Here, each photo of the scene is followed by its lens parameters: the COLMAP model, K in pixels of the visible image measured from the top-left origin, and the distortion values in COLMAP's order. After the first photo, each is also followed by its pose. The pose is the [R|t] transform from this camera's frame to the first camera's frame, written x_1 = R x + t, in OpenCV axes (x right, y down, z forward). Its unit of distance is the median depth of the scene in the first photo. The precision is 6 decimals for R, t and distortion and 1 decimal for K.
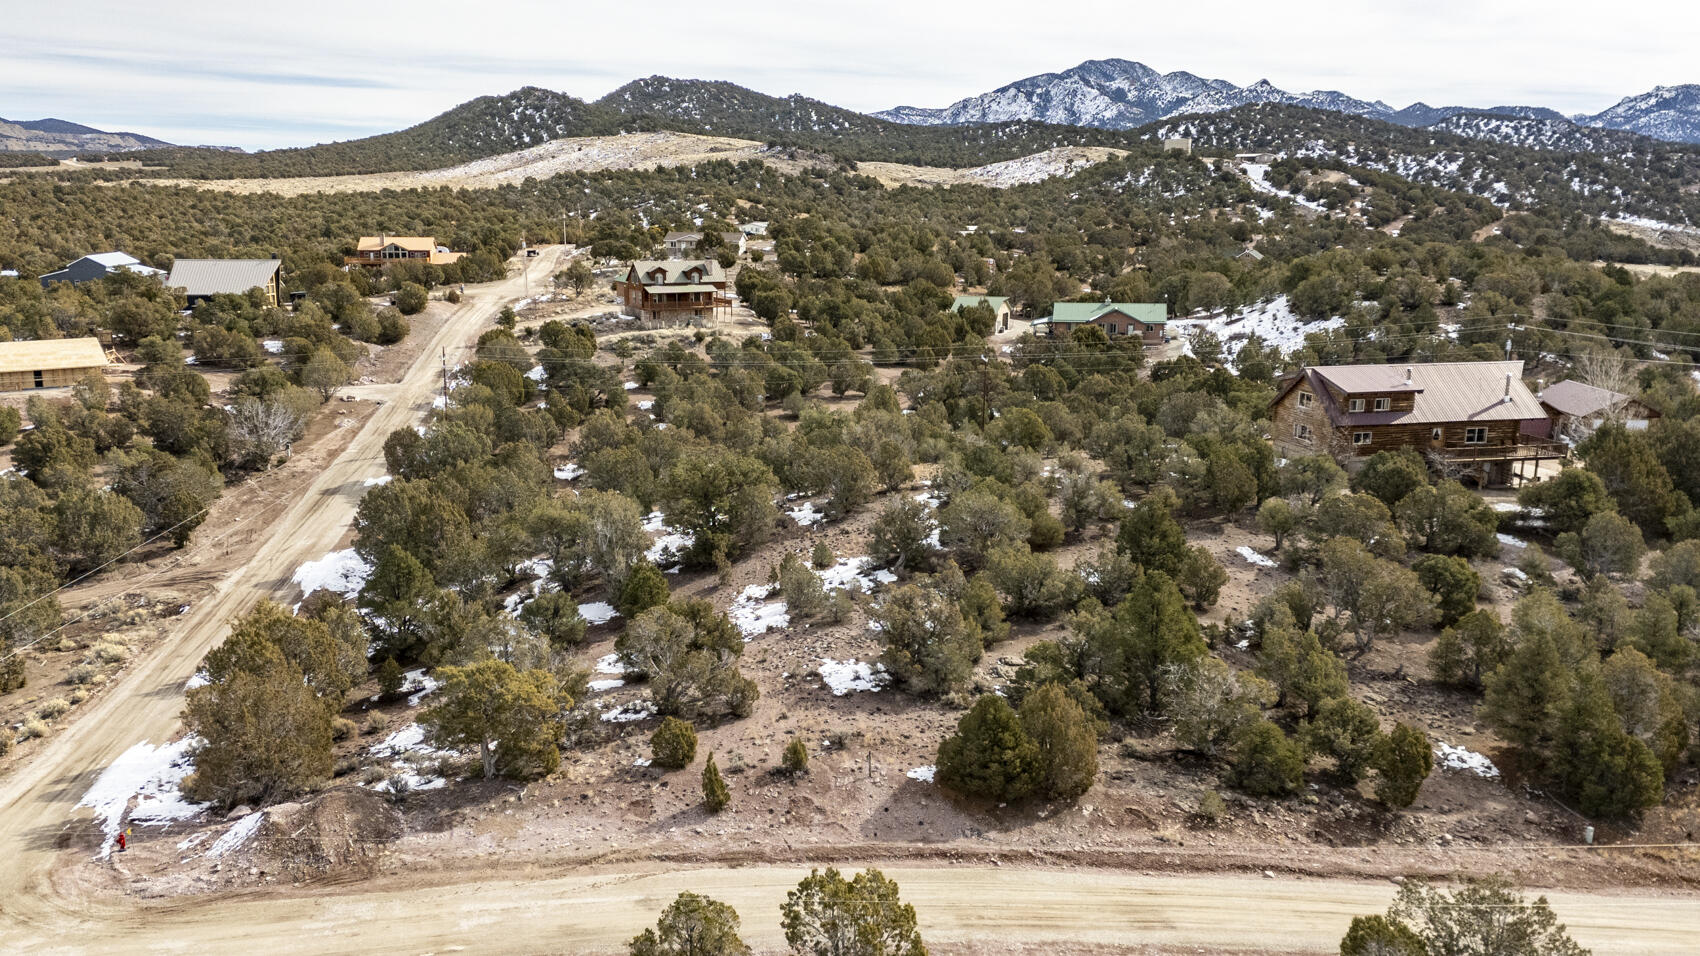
lens RADIAL K [[1342.3, 0, 777.2], [0, 1342.3, 475.7], [0, 0, 1]] dist [0.086773, -0.085567]
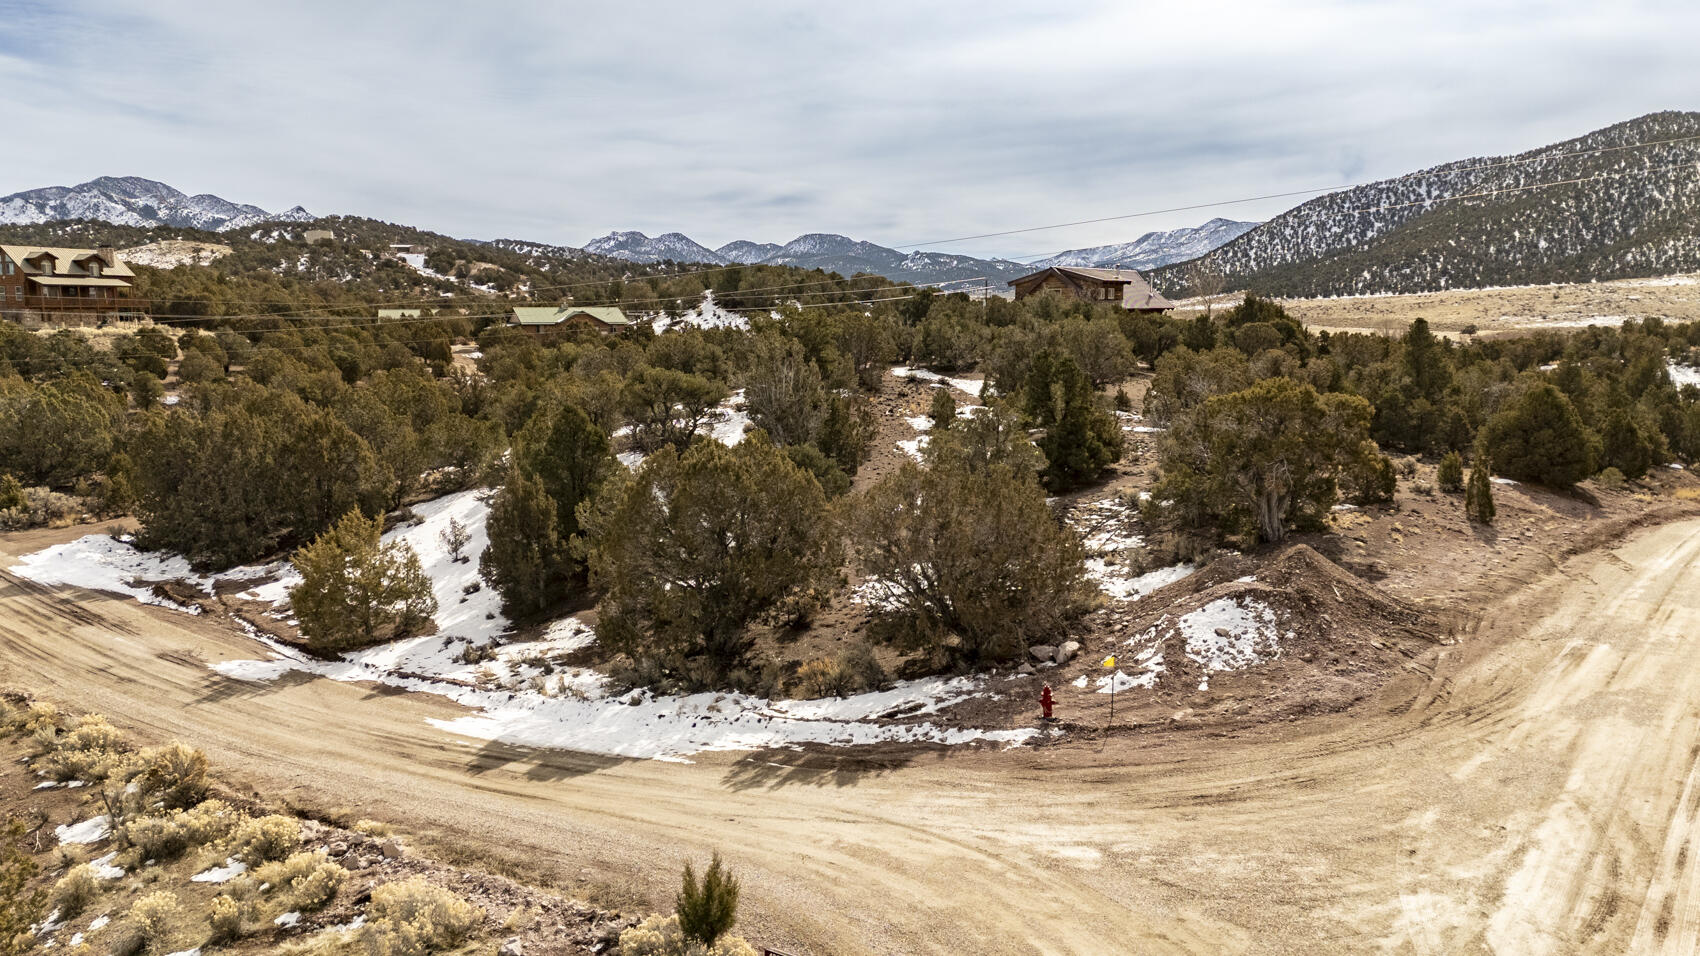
lens RADIAL K [[1243.0, 0, 845.4], [0, 1243.0, 477.2], [0, 0, 1]] dist [0.088962, -0.091135]
pose [[0.735922, -0.093315, 0.670605, -0.243372], [0.145042, 0.989191, -0.021523, 0.049743], [-0.661348, 0.113104, 0.741502, 0.185786]]
